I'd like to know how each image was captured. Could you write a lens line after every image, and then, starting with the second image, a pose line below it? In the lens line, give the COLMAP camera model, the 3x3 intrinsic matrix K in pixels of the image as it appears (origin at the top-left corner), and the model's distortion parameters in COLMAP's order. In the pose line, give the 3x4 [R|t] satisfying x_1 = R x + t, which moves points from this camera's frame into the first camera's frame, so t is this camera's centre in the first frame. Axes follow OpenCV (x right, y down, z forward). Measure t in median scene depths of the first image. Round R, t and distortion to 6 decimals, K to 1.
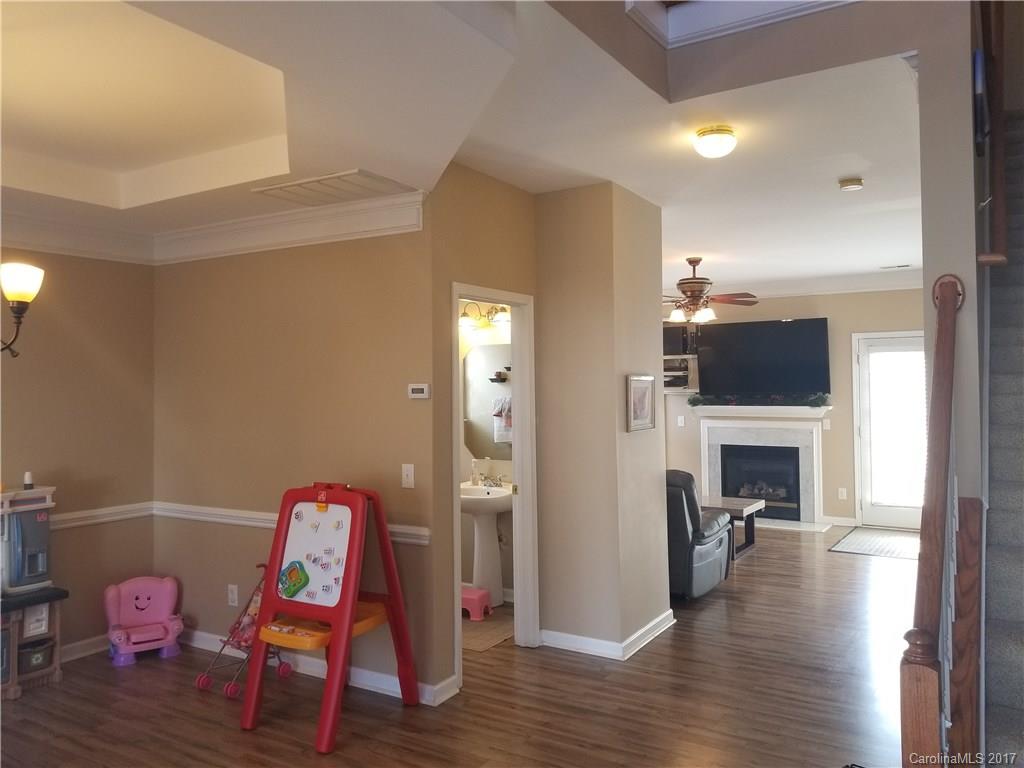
lens RADIAL K [[812.0, 0, 503.2], [0, 812.0, 382.2], [0, 0, 1]] dist [0.064460, -0.004722]
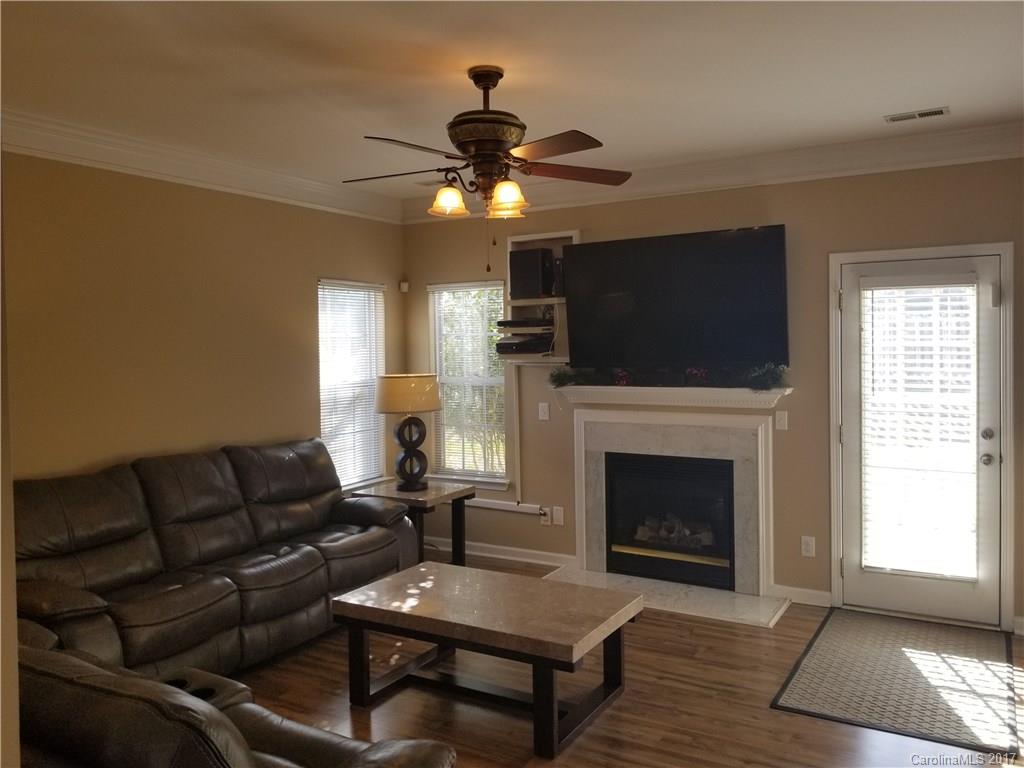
lens RADIAL K [[812.0, 0, 514.4], [0, 812.0, 385.0], [0, 0, 1]] dist [0.064460, -0.004722]
pose [[0.999459, -0.009200, 0.031581, 0.185040], [0.007506, 0.998547, 0.053356, -0.002827], [-0.032026, -0.053090, 0.998076, 0.429316]]
